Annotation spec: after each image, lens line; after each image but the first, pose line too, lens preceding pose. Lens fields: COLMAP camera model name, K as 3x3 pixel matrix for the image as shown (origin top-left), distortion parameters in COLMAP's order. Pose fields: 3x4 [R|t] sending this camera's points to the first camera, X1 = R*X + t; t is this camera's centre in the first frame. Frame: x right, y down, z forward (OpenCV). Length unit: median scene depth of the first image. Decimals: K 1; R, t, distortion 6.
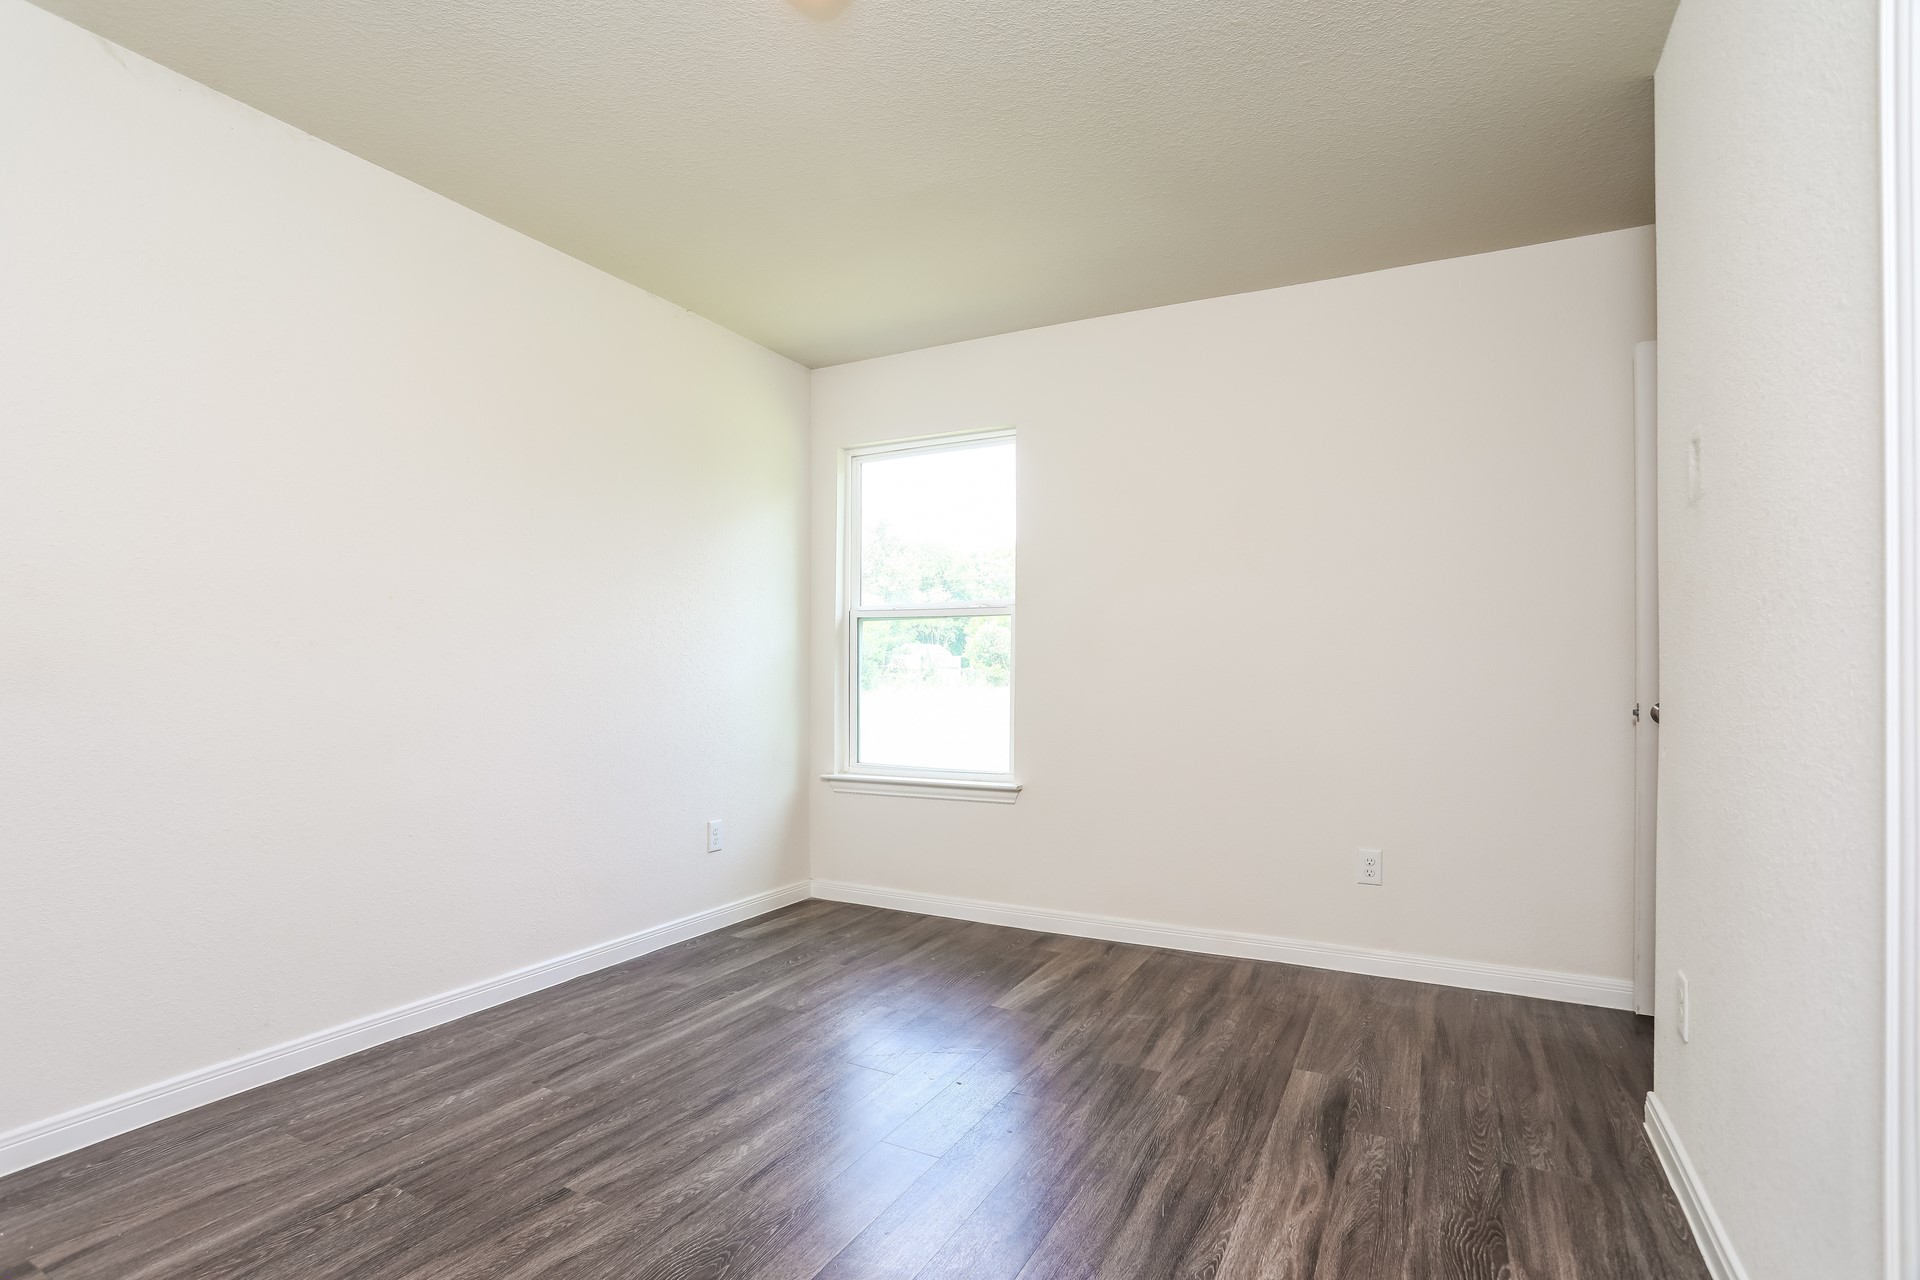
lens RADIAL K [[929.8, 0, 915.7], [0, 929.8, 667.0], [0, 0, 1]] dist [-0.061884, 0.029546]
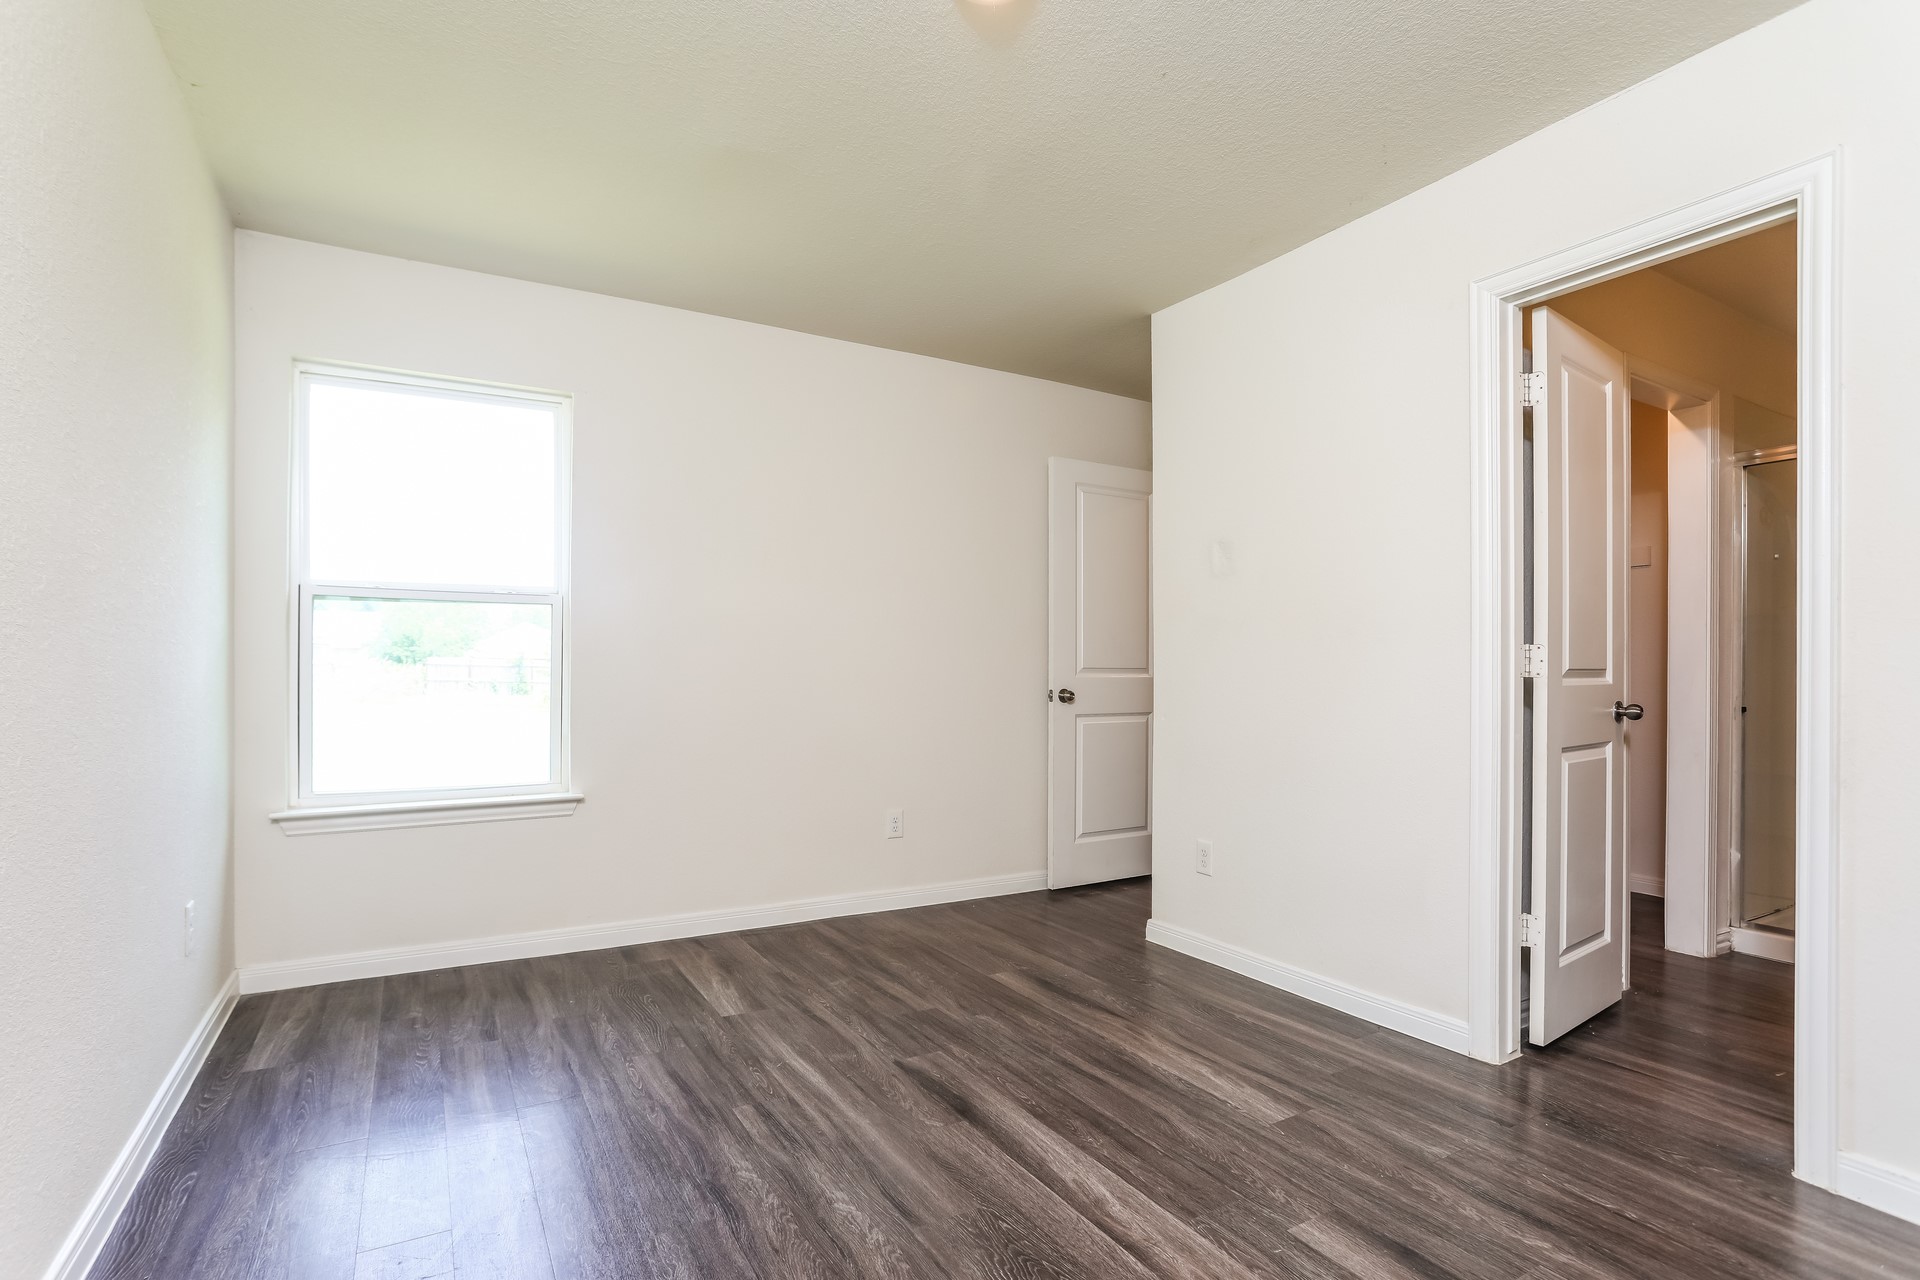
lens RADIAL K [[929.8, 0, 915.7], [0, 929.8, 667.0], [0, 0, 1]] dist [-0.061884, 0.029546]
pose [[0.532885, 0.001637, 0.846186, -0.571666], [-0.005242, 0.999985, 0.001367, 0.000439], [-0.846171, -0.005164, 0.532886, 0.295120]]
